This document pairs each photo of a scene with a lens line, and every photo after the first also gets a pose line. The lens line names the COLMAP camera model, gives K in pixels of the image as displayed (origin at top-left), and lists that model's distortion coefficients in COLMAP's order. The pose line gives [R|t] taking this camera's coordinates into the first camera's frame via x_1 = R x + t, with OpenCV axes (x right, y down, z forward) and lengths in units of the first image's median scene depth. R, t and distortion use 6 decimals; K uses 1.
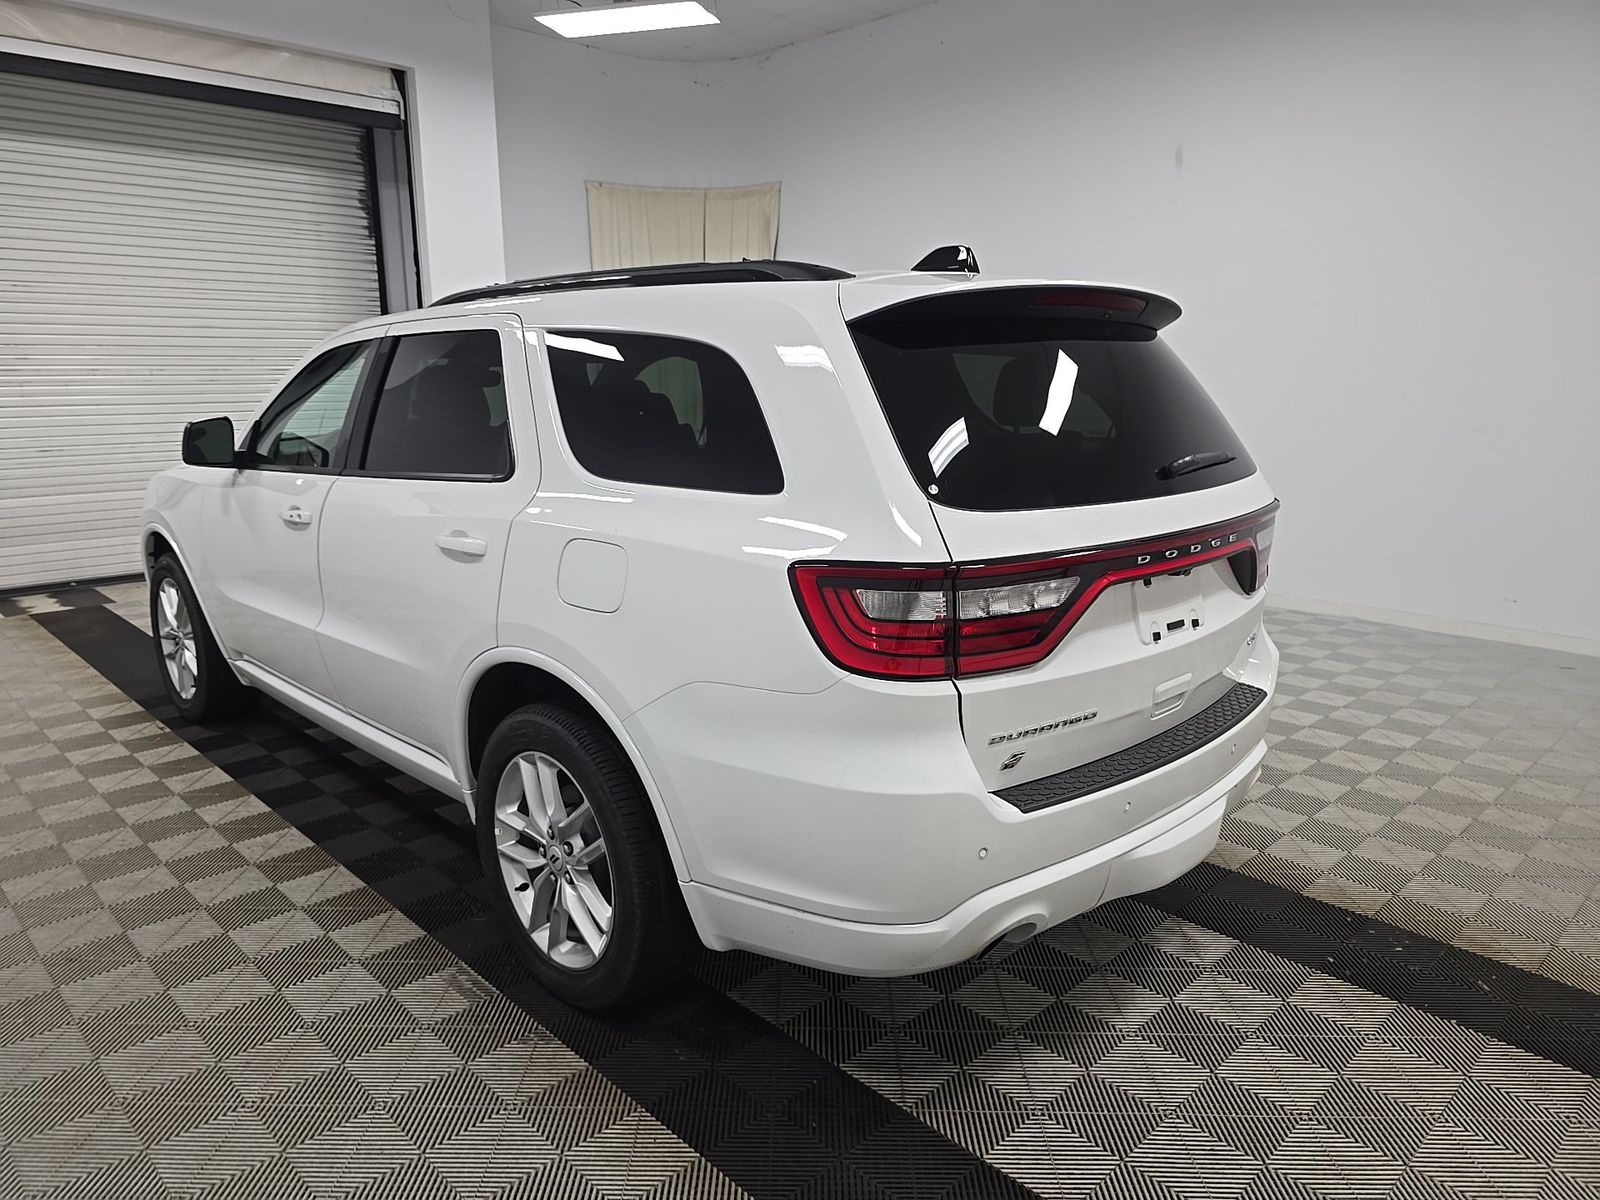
lens RADIAL K [[1079.9, 0, 810.6], [0, 1079.9, 597.7], [0, 0, 1]] dist [0.026684, -0.030210]
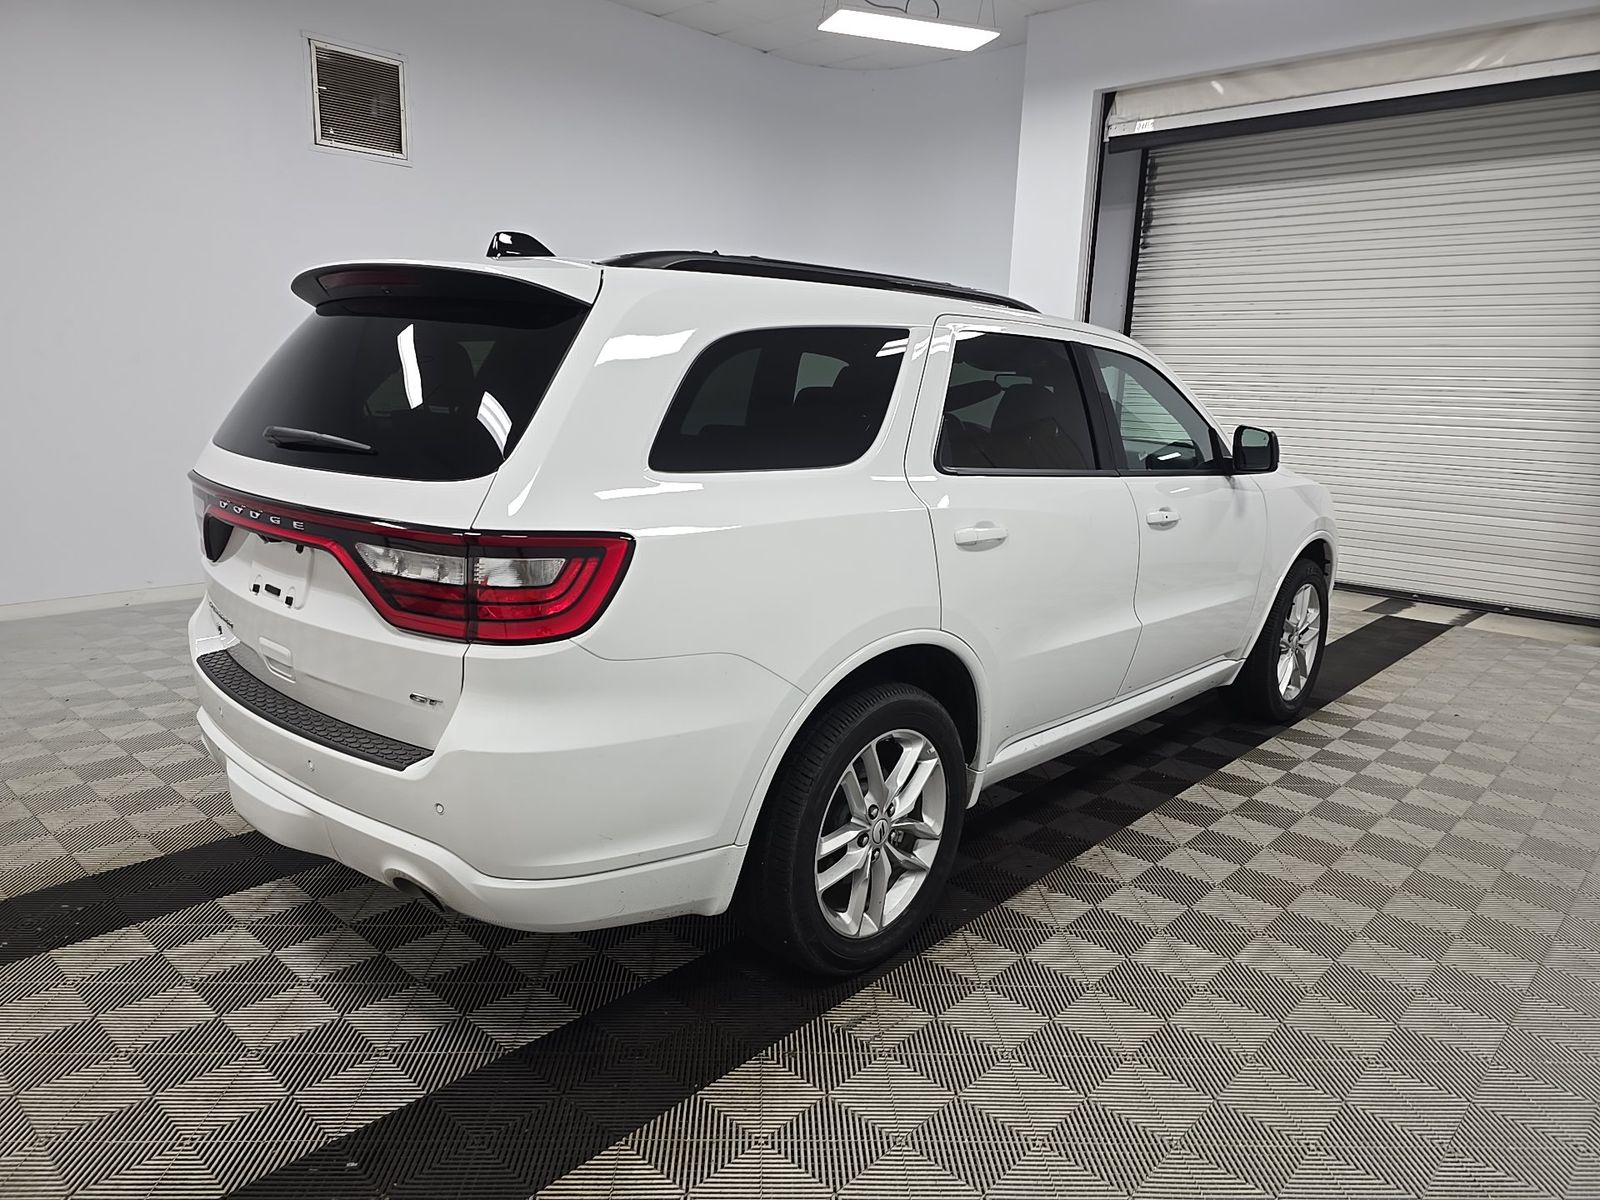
lens RADIAL K [[1079.9, 0, 800.1], [0, 1079.9, 605.0], [0, 0, 1]] dist [0.026684, -0.030210]
pose [[0.026891, 0.201479, -0.979124, 1.299275], [-0.229256, 0.954614, 0.190140, -0.258959], [0.972995, 0.219357, 0.071861, 1.351409]]
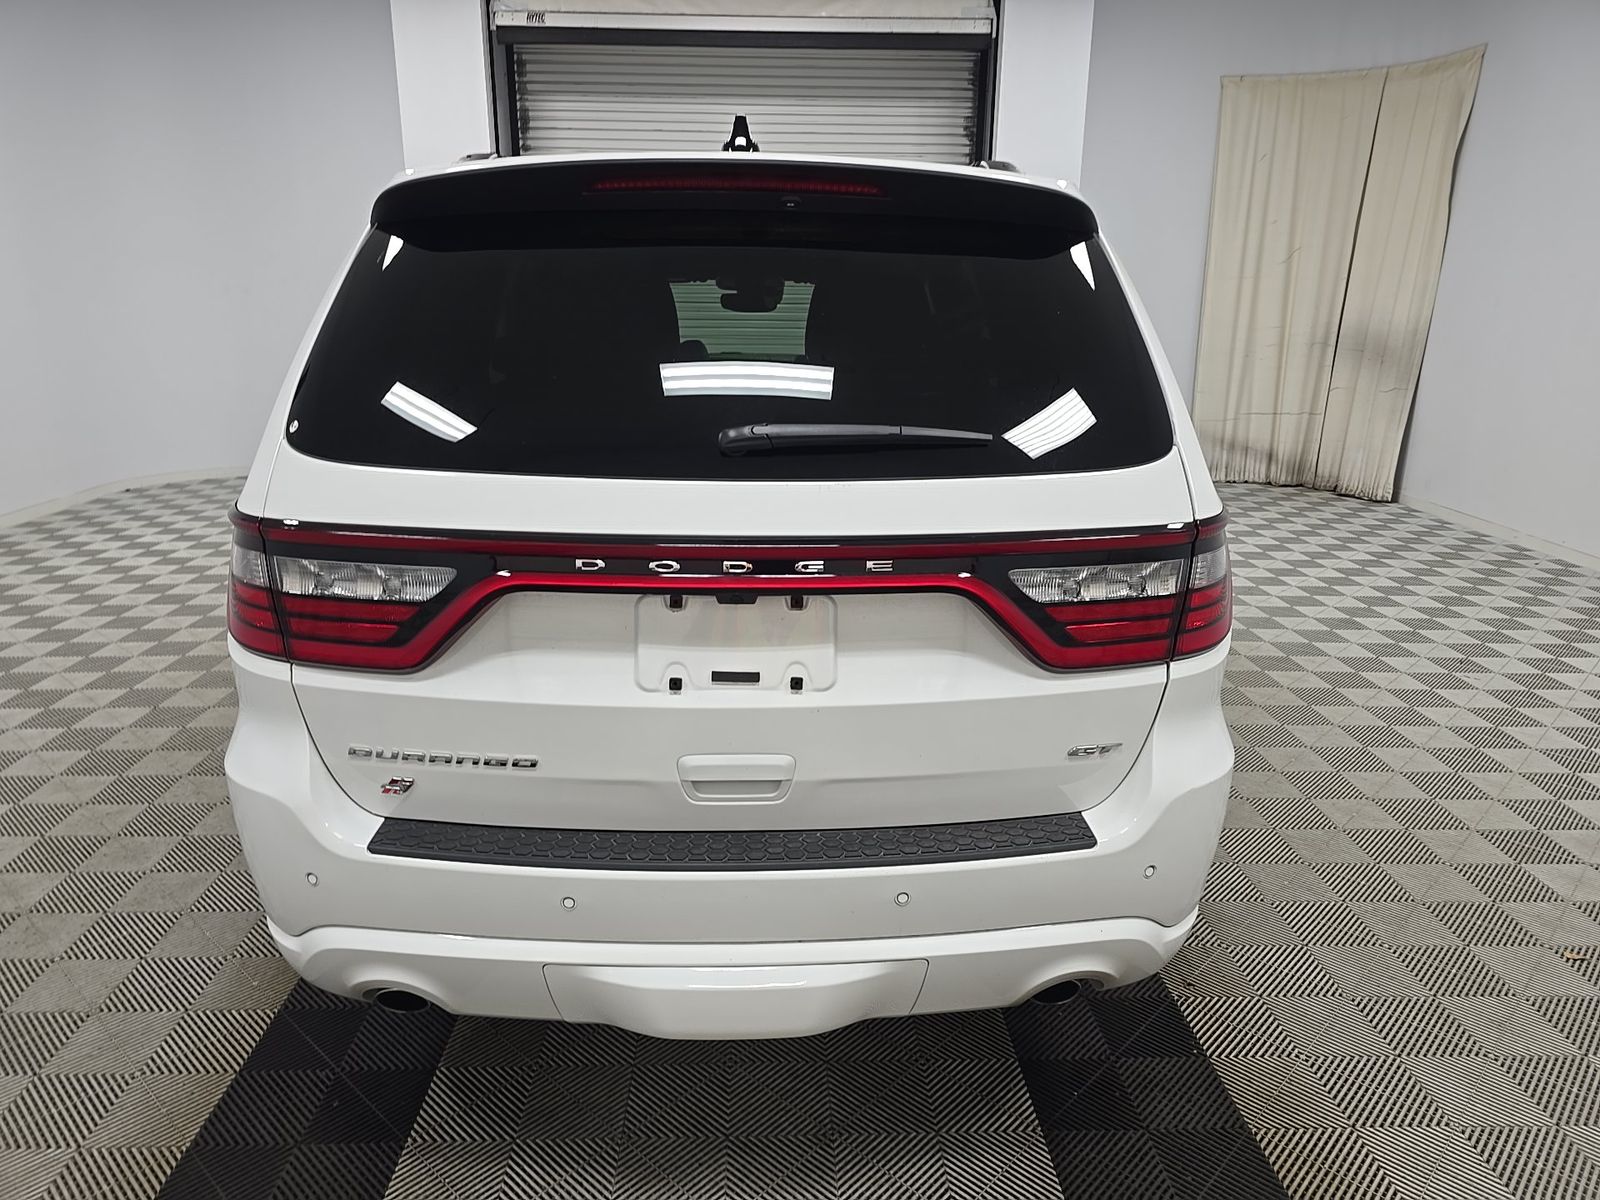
lens RADIAL K [[1079.9, 0, 799.8], [0, 1079.9, 599.5], [0, 0, 1]] dist [0.026684, -0.030210]
pose [[0.730734, 0.186180, -0.656784, 0.751917], [-0.145827, 0.982456, 0.116252, -0.098013], [0.666905, 0.010827, 0.745064, 0.512106]]
